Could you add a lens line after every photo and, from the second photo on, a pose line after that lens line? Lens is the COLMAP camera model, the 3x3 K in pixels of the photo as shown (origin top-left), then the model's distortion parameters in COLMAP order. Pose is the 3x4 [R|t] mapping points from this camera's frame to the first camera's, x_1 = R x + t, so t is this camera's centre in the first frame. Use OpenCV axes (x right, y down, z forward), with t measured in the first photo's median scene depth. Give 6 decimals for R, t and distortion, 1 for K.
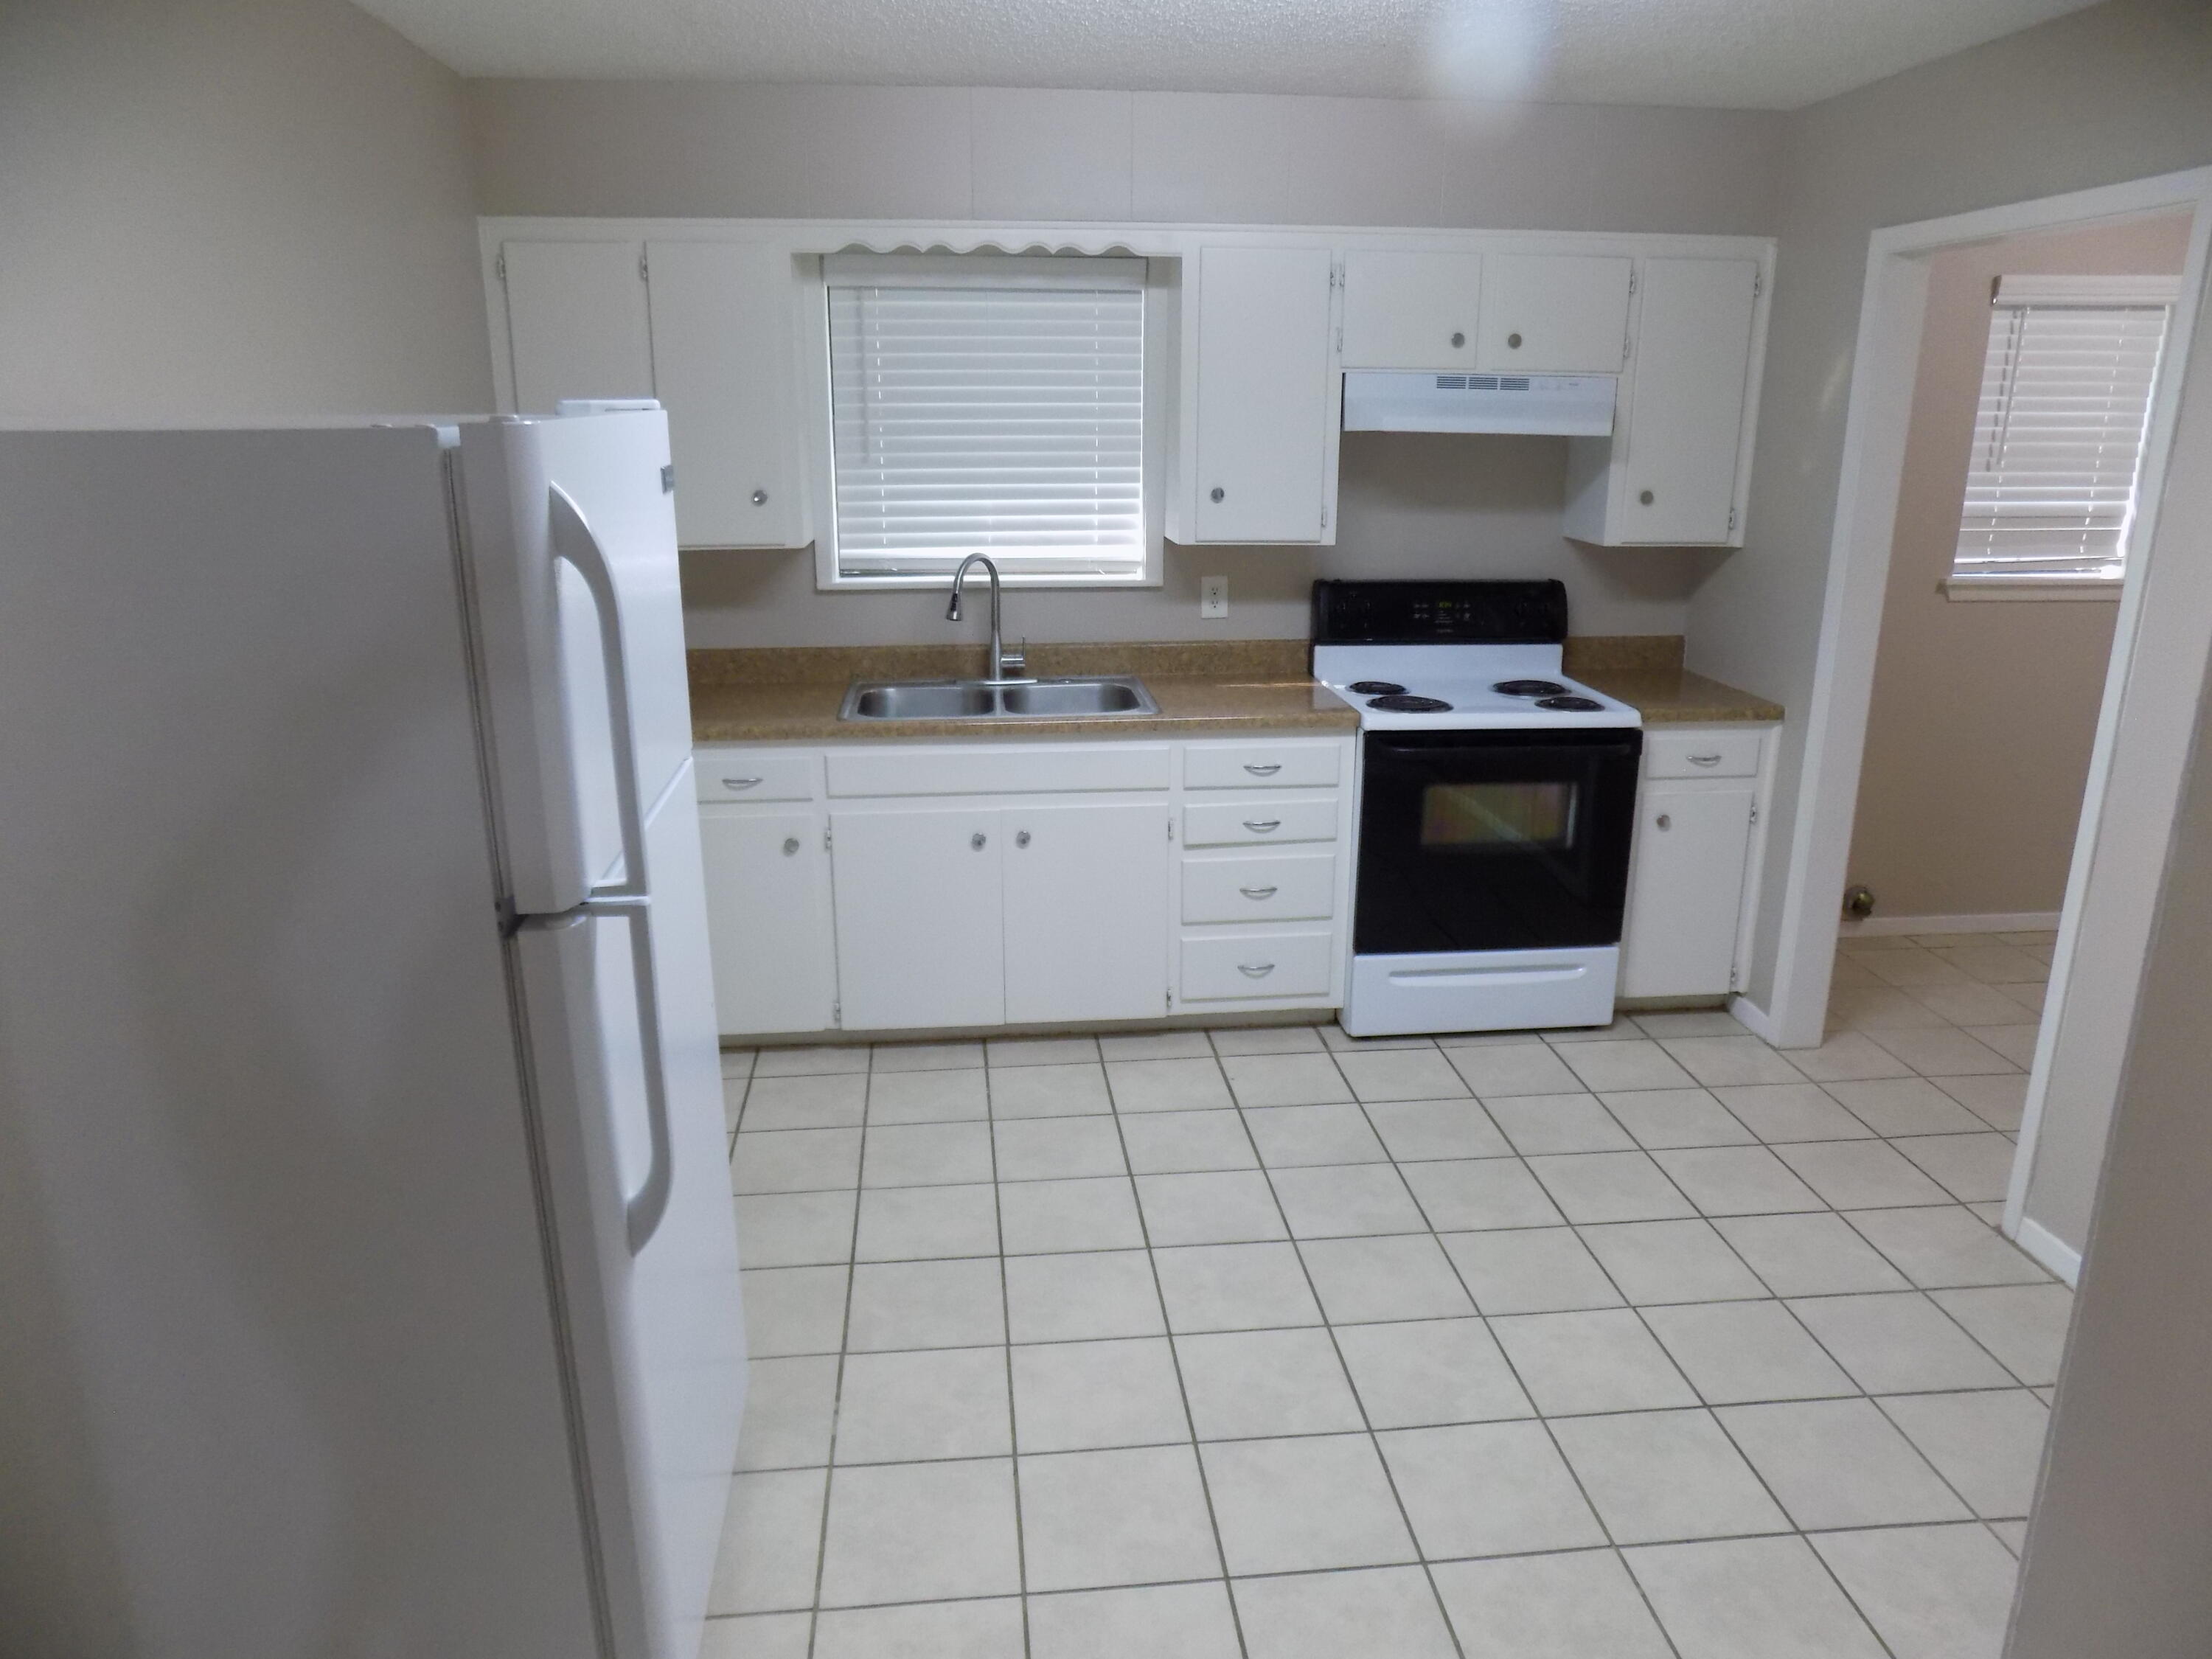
lens RADIAL K [[1480.1, 0, 1105.8], [0, 1480.1, 823.6], [0, 0, 1]] dist [-0.066674, 0.057949]
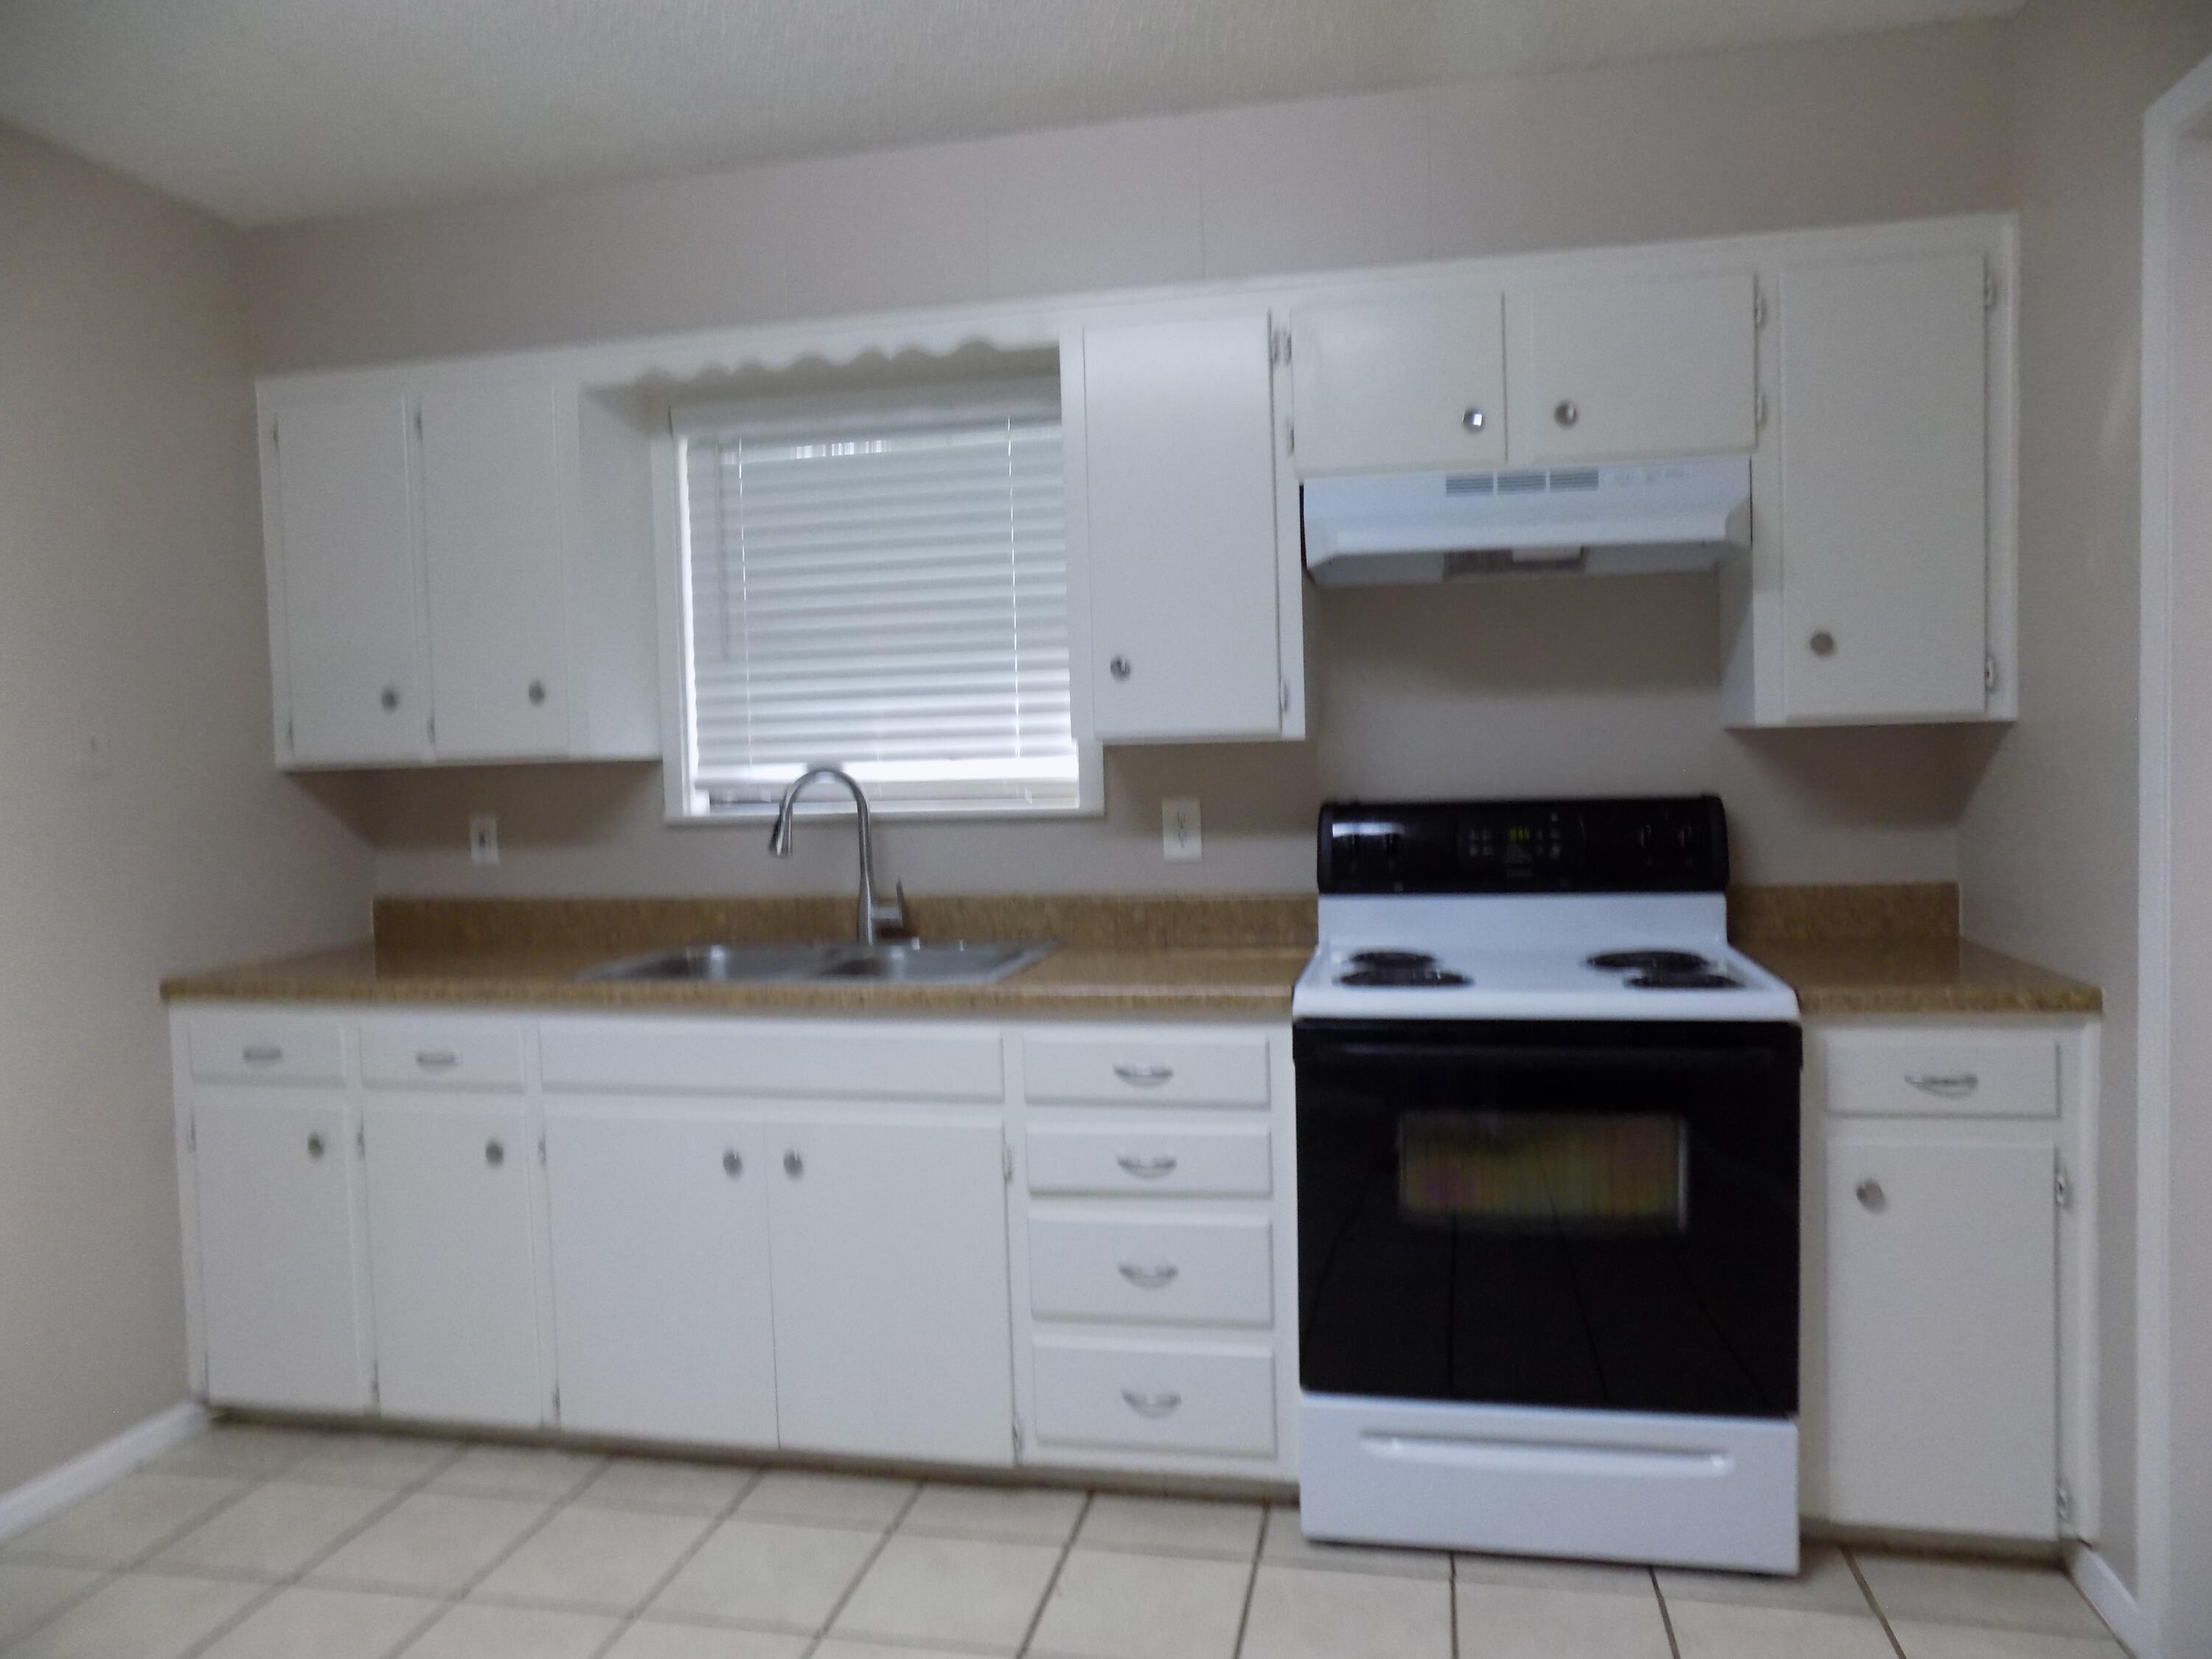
lens RADIAL K [[1480.1, 0, 1105.9], [0, 1480.1, 829.3], [0, 0, 1]] dist [-0.066674, 0.057949]
pose [[0.951797, -0.014166, -0.306400, 0.274953], [-0.053690, 0.975816, -0.211896, -0.004007], [0.301992, 0.218132, 0.928019, 0.372129]]
